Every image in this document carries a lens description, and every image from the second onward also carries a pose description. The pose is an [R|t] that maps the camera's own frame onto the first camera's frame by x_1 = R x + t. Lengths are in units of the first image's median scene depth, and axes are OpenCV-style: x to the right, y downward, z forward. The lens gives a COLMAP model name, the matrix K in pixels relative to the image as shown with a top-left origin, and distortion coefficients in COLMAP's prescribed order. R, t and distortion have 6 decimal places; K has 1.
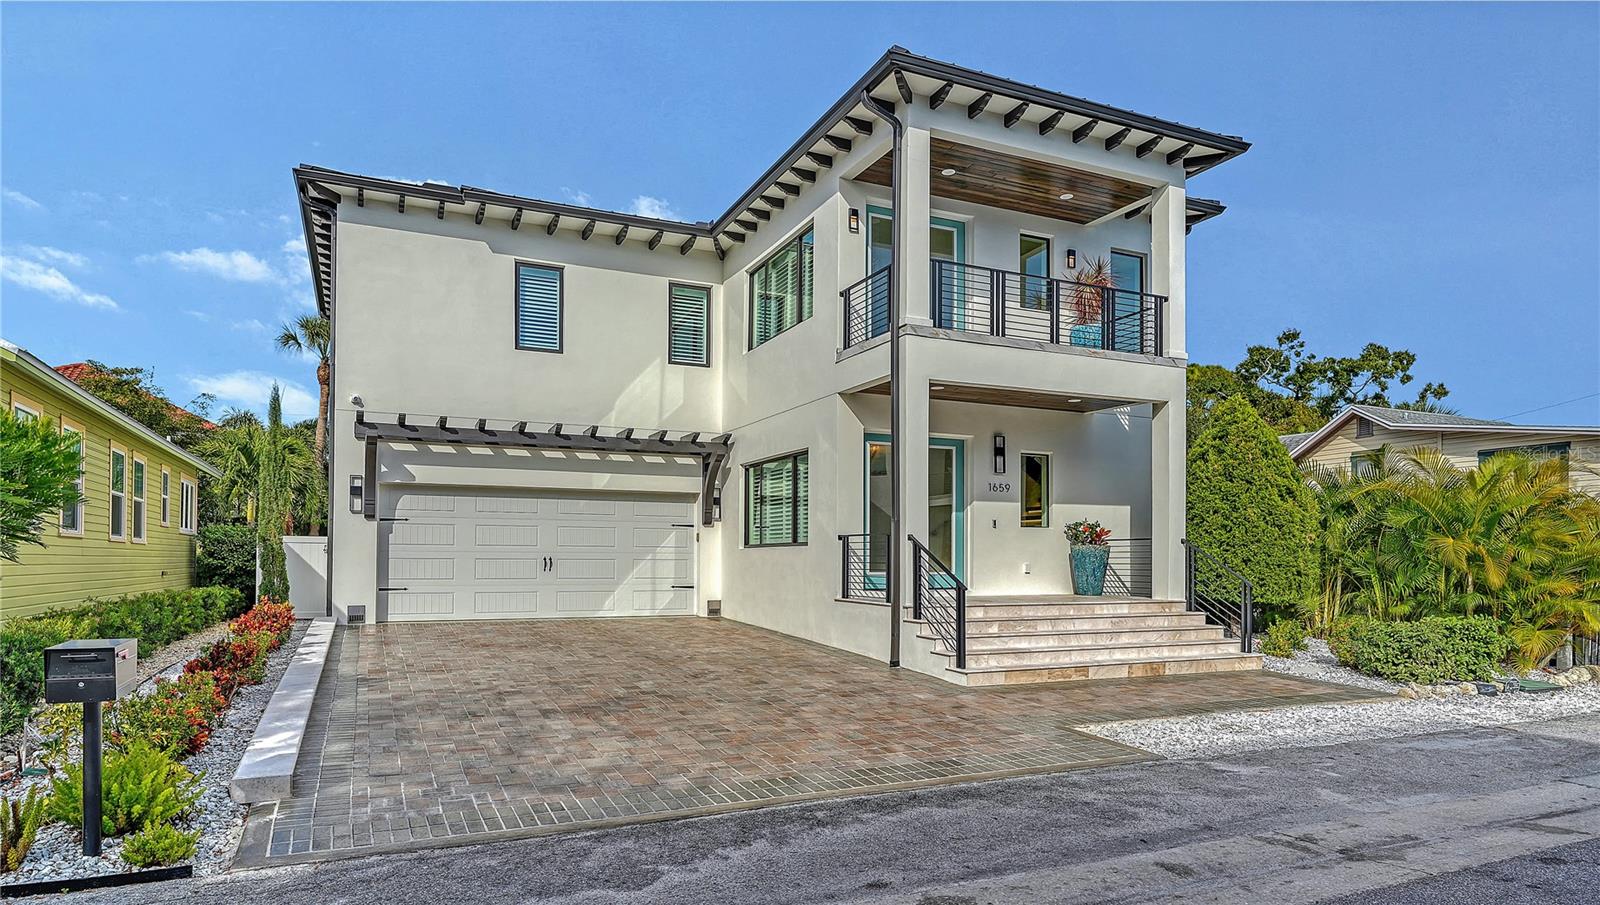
lens RADIAL K [[923.8, 0, 799.6], [0, 923.8, 410.7], [0, 0, 1]] dist [-0.000787, -0.000489]
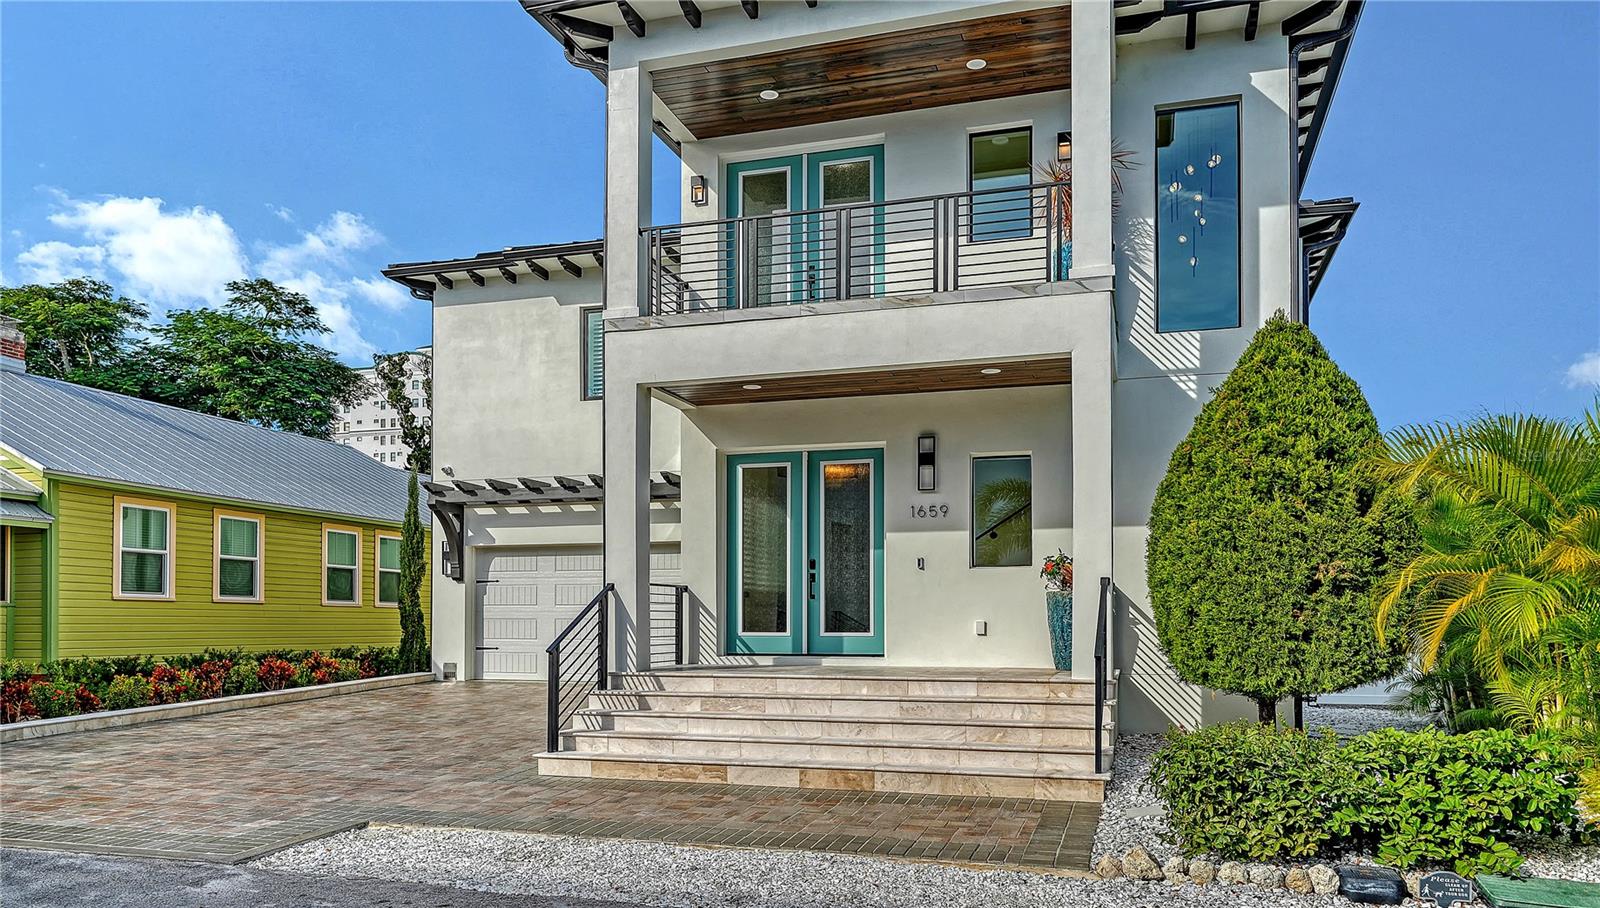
lens RADIAL K [[1123.2, 0, 800.0], [0, 1123.2, 454.0], [0, 0, 1]] dist [-0.002014, -0.001181]
pose [[0.741788, -0.103386, -0.662617, 0.702255], [0.110585, 0.993377, -0.031194, 0.056092], [0.661454, -0.050136, 0.748308, 0.306992]]
